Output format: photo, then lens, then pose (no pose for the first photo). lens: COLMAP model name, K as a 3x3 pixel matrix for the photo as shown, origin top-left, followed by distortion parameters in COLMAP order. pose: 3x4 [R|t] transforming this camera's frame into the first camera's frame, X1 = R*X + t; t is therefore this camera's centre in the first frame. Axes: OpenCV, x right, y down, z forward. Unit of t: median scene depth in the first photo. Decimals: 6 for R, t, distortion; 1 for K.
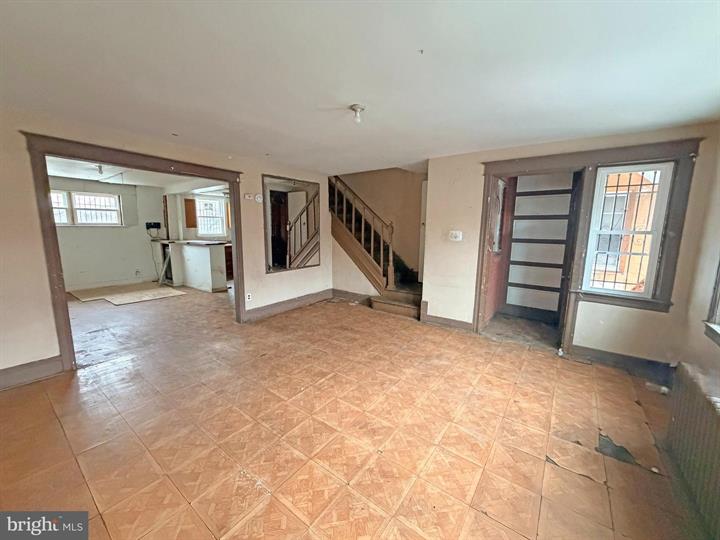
lens RADIAL K [[285.8, 0, 358.2], [0, 285.8, 269.9], [0, 0, 1]] dist [-0.001295, 0.000014]
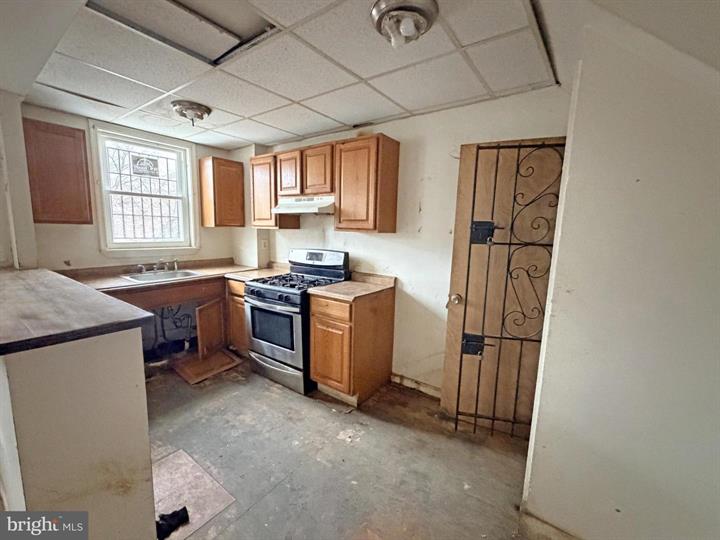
lens RADIAL K [[313.1, 0, 356.8], [0, 313.1, 270.6], [0, 0, 1]] dist [-0.000873, -0.000153]
pose [[0.999886, 0.011442, 0.009837, -0.372161], [-0.011289, 0.999816, -0.015541, -0.124965], [-0.010013, 0.015428, 0.999831, 0.862513]]
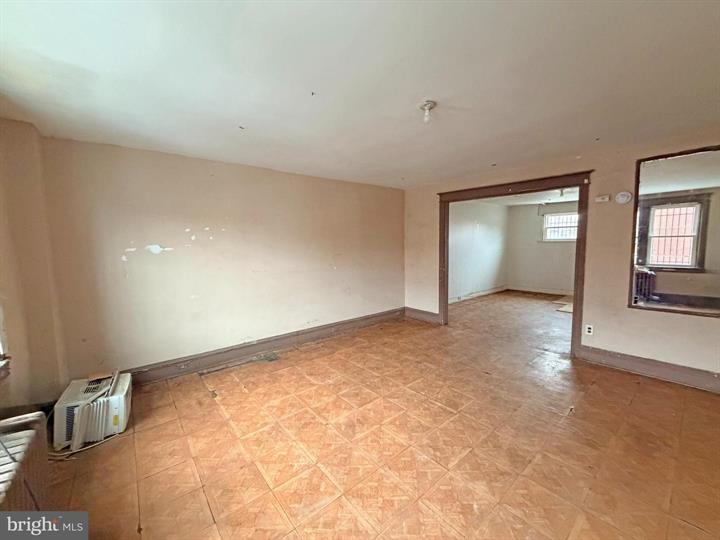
lens RADIAL K [[285.8, 0, 358.2], [0, 285.8, 269.9], [0, 0, 1]] dist [-0.001295, 0.000014]
pose [[-0.235273, 0.079871, -0.968642, 0.466879], [-0.133134, 0.984575, 0.113522, -0.064368], [0.962768, 0.155668, -0.221011, 0.520813]]
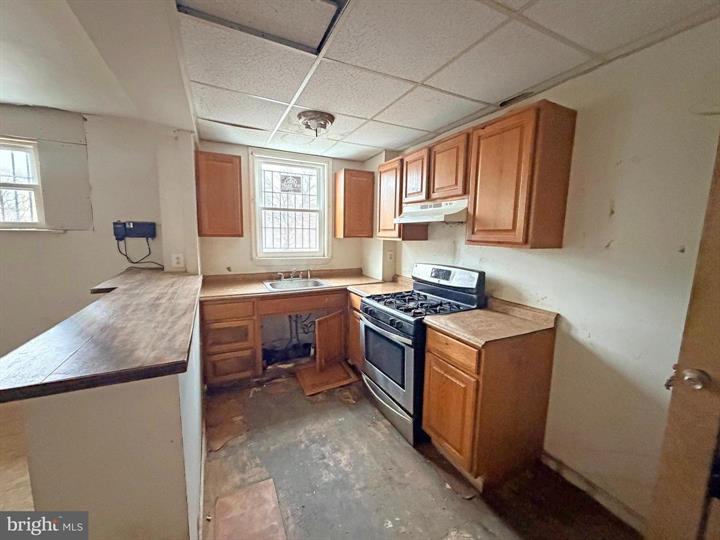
lens RADIAL K [[285.8, 0, 358.2], [0, 285.8, 269.9], [0, 0, 1]] dist [-0.001295, 0.000014]
pose [[0.890142, 0.061800, -0.451473, -0.360989], [-0.073695, 0.997242, -0.008791, -0.149912], [0.449684, 0.041097, 0.892242, 0.982033]]
